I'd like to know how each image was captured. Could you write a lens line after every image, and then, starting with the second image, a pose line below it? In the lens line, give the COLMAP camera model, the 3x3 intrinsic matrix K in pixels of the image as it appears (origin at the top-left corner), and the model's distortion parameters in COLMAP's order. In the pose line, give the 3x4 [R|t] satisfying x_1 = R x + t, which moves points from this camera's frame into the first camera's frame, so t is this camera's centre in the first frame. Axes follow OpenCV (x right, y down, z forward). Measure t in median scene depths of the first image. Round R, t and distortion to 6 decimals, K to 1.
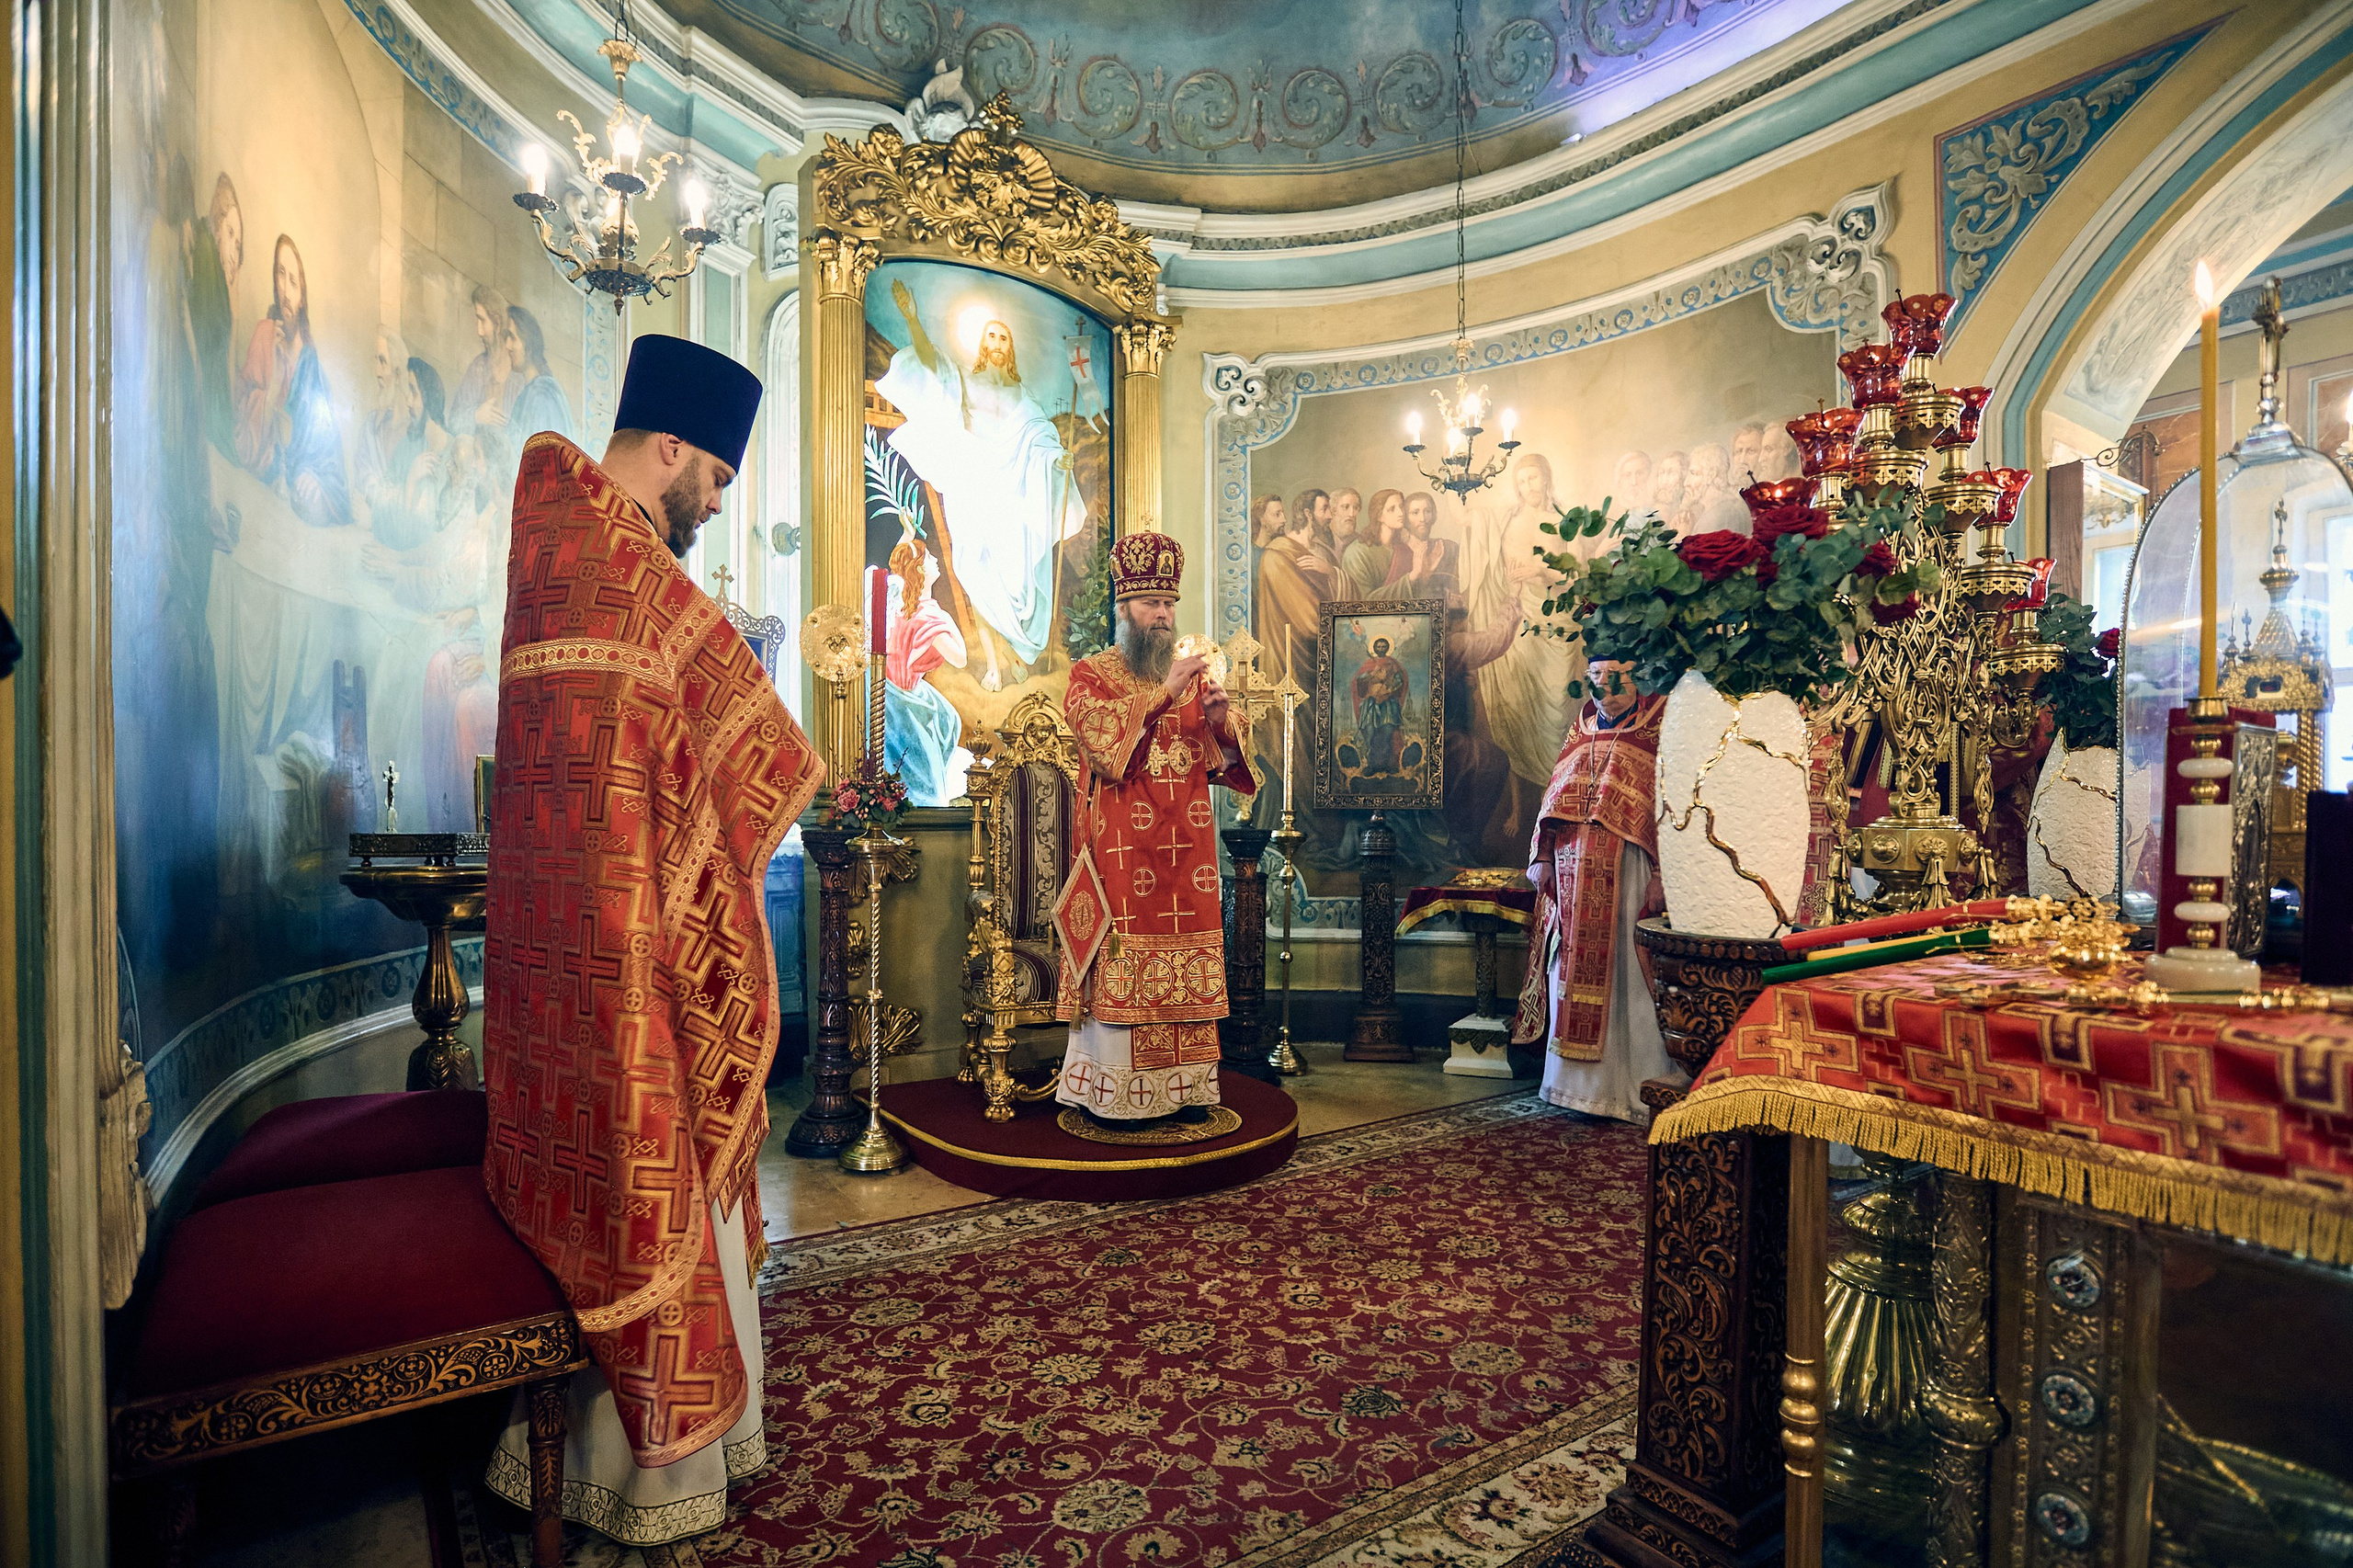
lens RADIAL K [[1192.3, 0, 1171.0], [0, 1192.3, 837.4], [0, 0, 1]] dist [-0.045537, 0.026253]
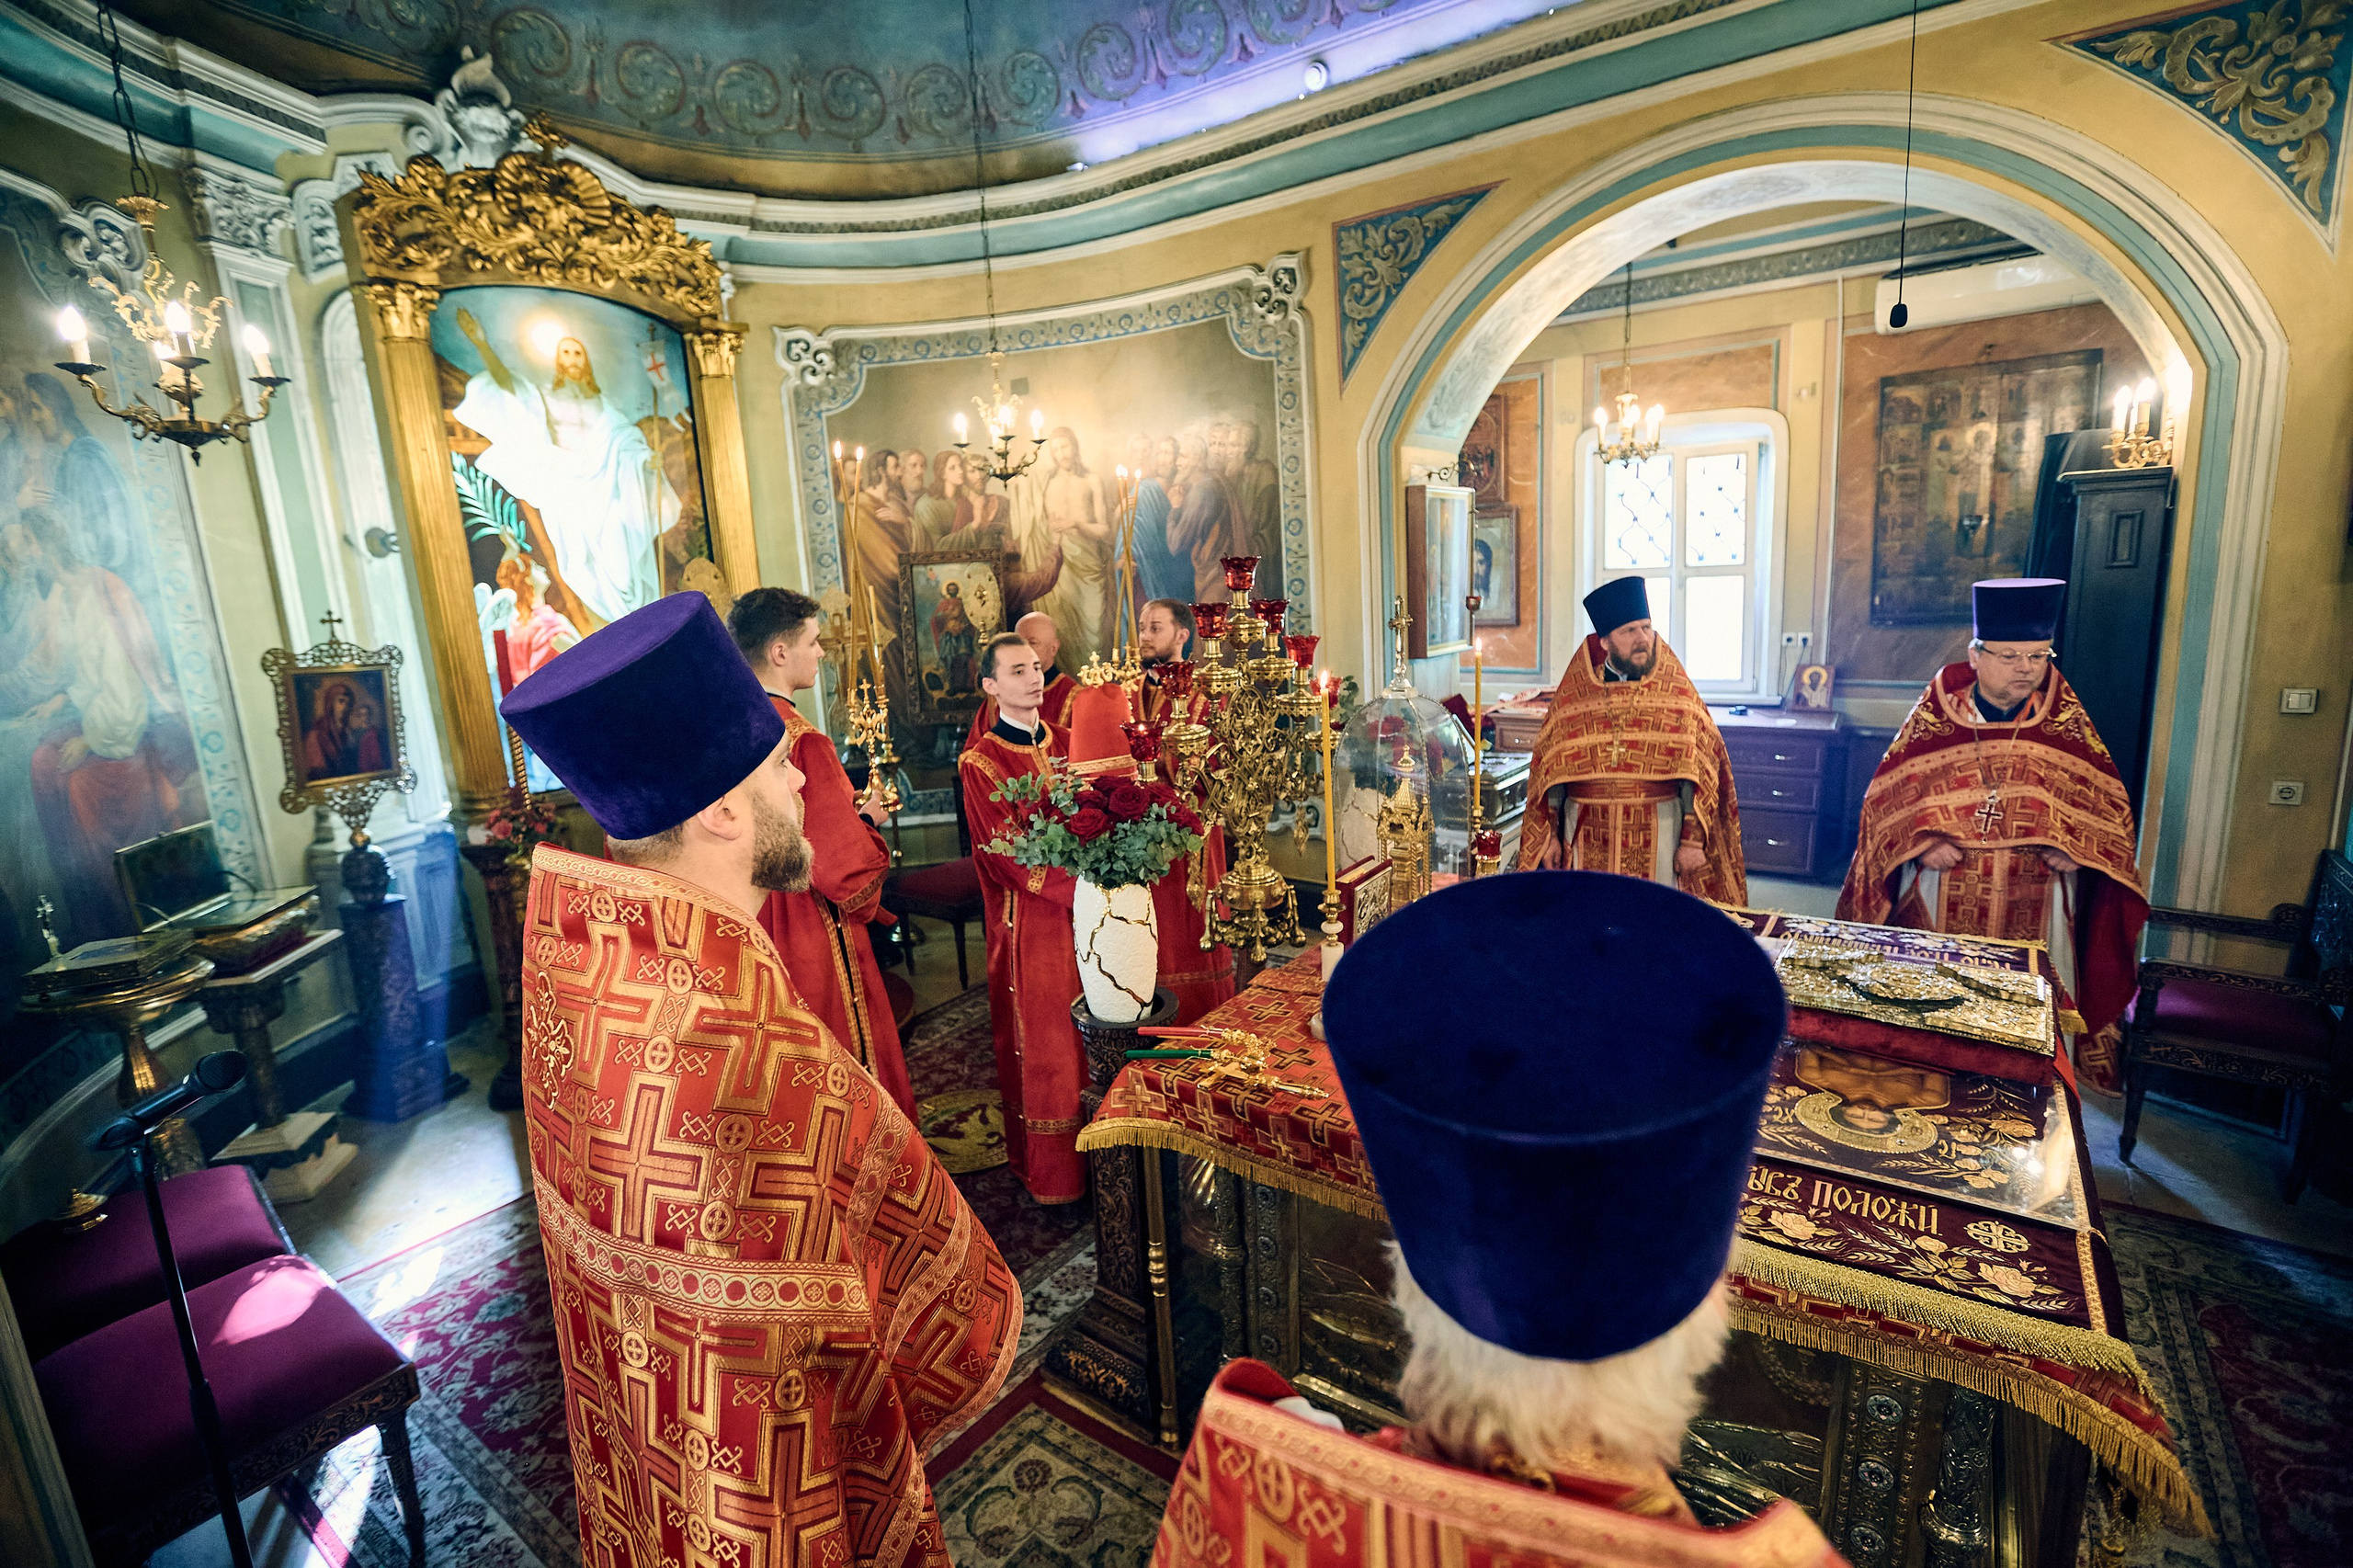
lens RADIAL K [[1093.7, 0, 1176.6], [0, 1093.7, 768.6], [0, 0, 1]] dist [-0.030254, 0.012905]
pose [[0.945394, -0.108386, 0.307380, 0.033943], [0.049515, 0.979903, 0.193233, -0.217415], [-0.322146, -0.167461, 0.931761, -0.181734]]
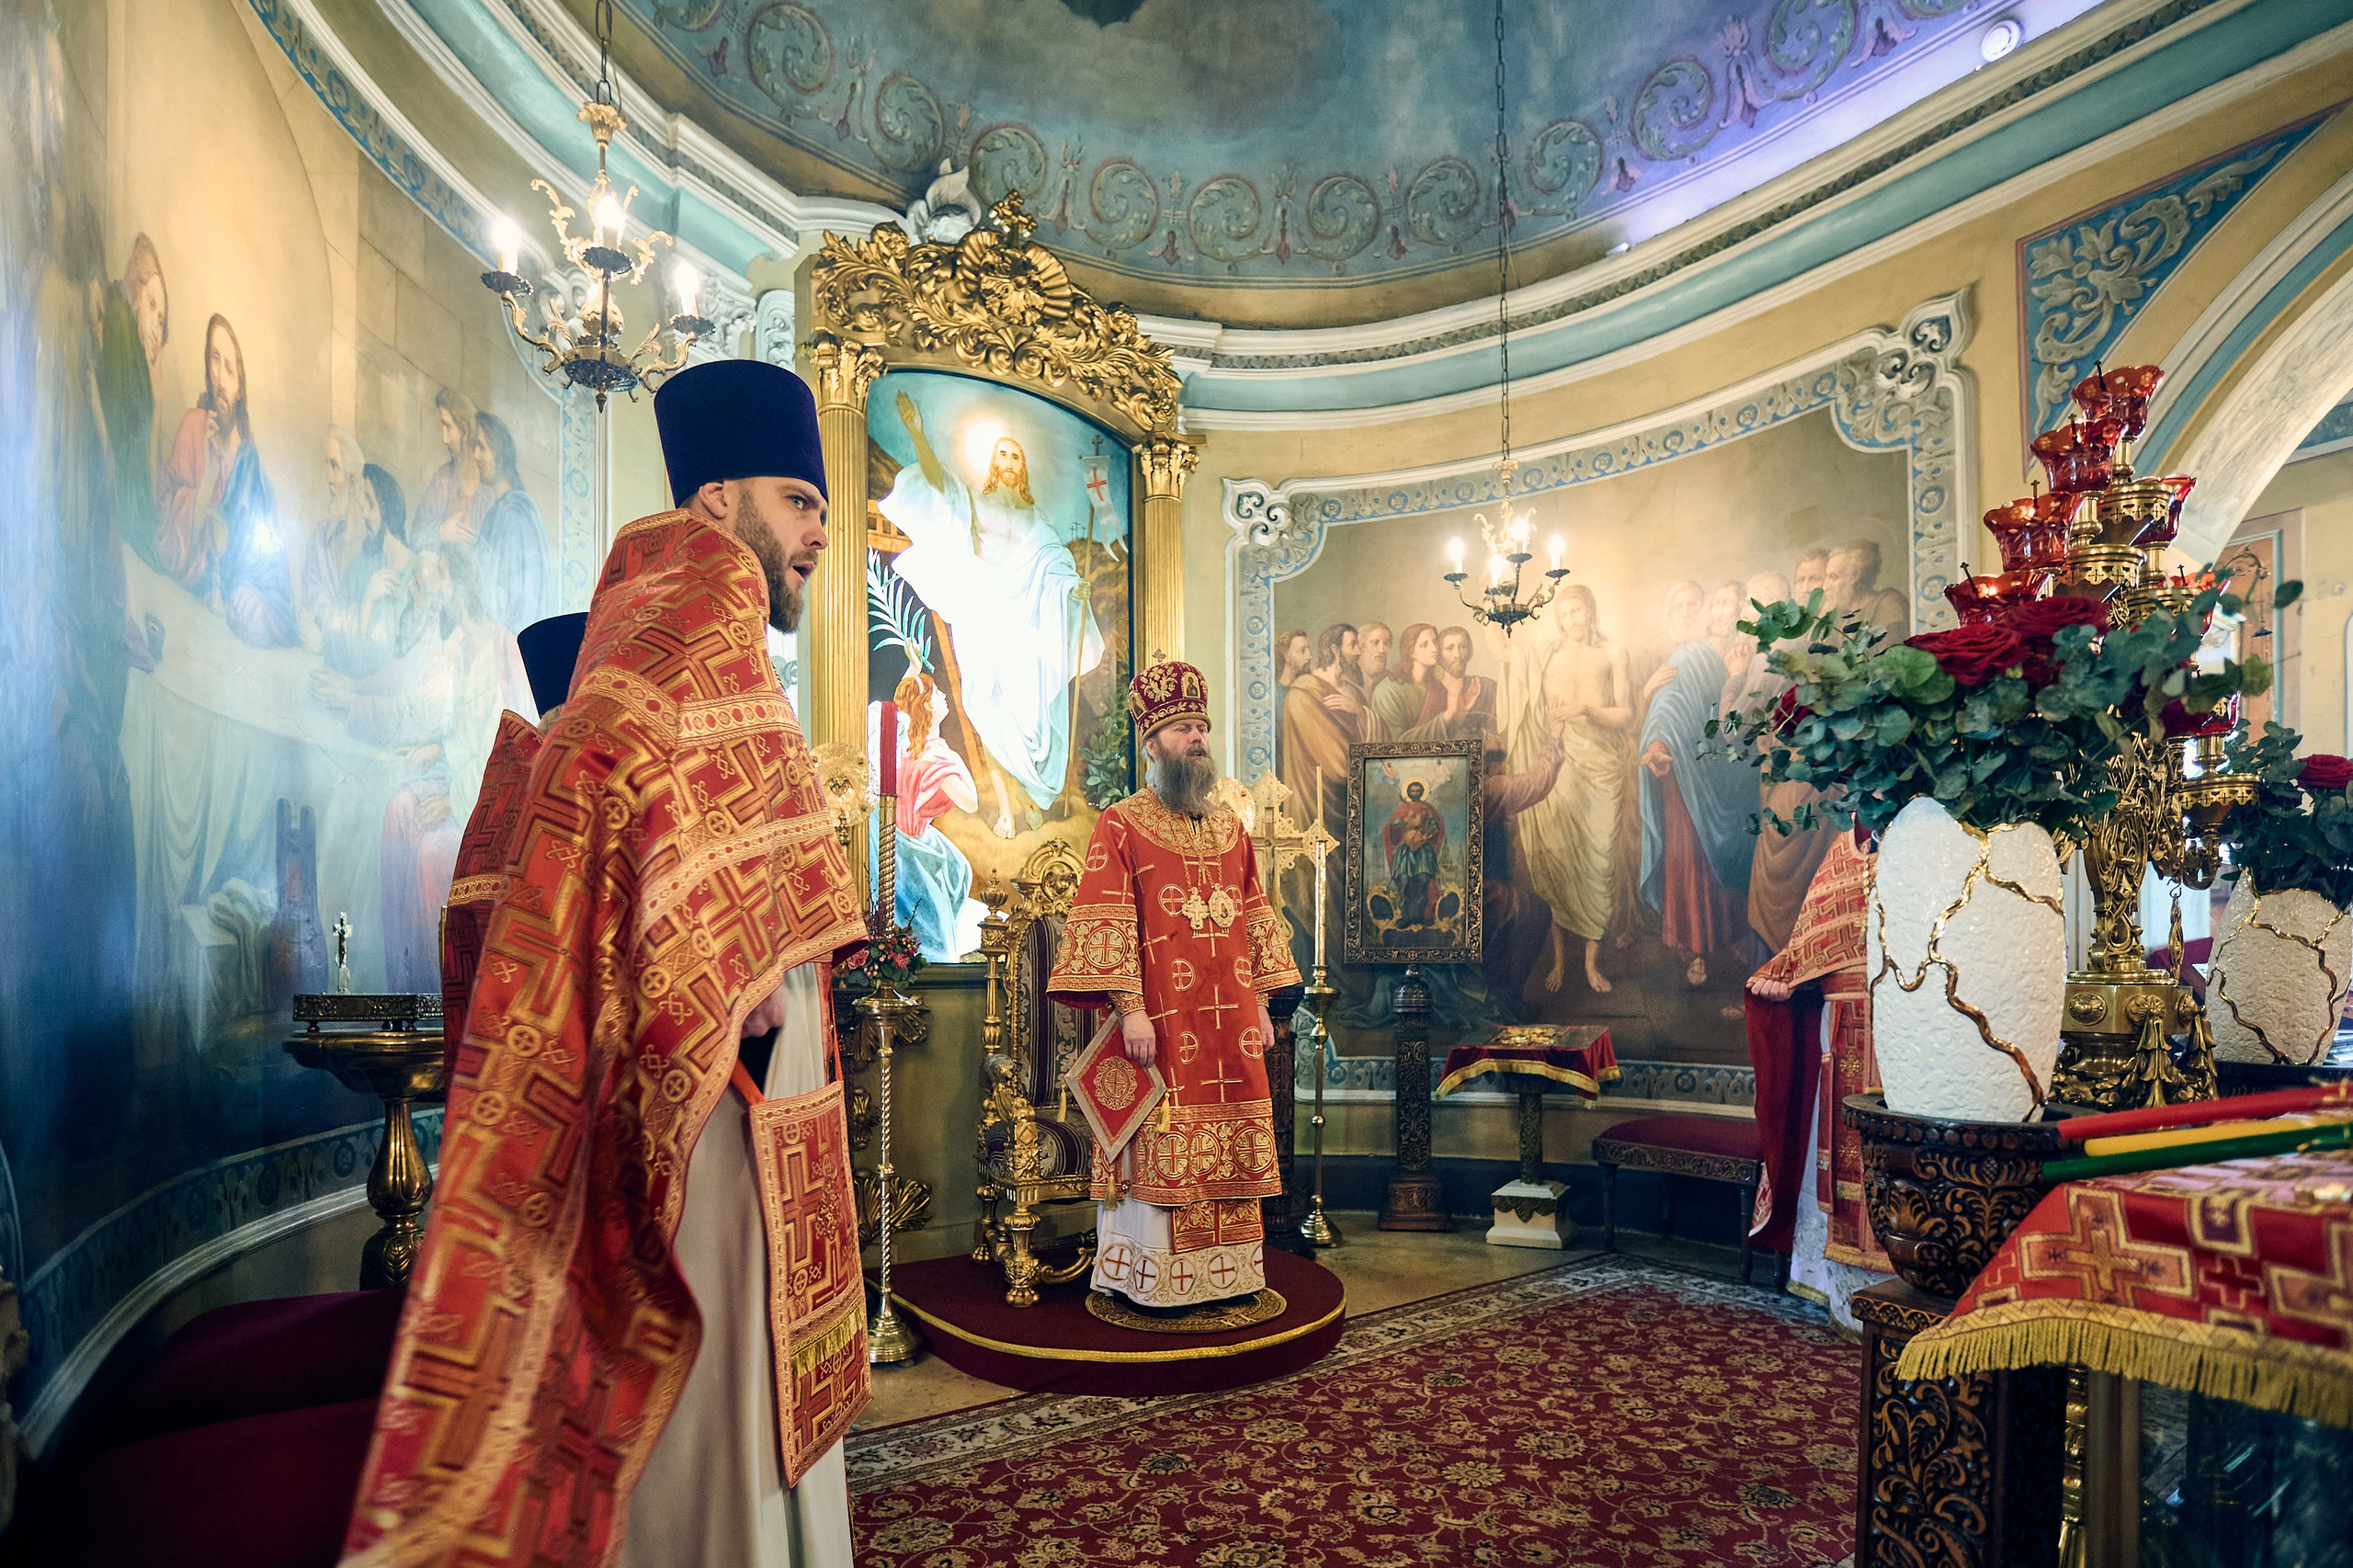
lens RADIAL K [[1195.3, 0, 1174.0], [0, 1195.3, 993.0], [0, 0, 1]] dist [-0.040418, 0.015272]
pose [[0.999857, -0.004477, 0.016307, -0.035543], [0.004454, 0.999989, 0.001449, -0.002434], [-0.016314, -0.001376, 0.999866, 0.069763]]
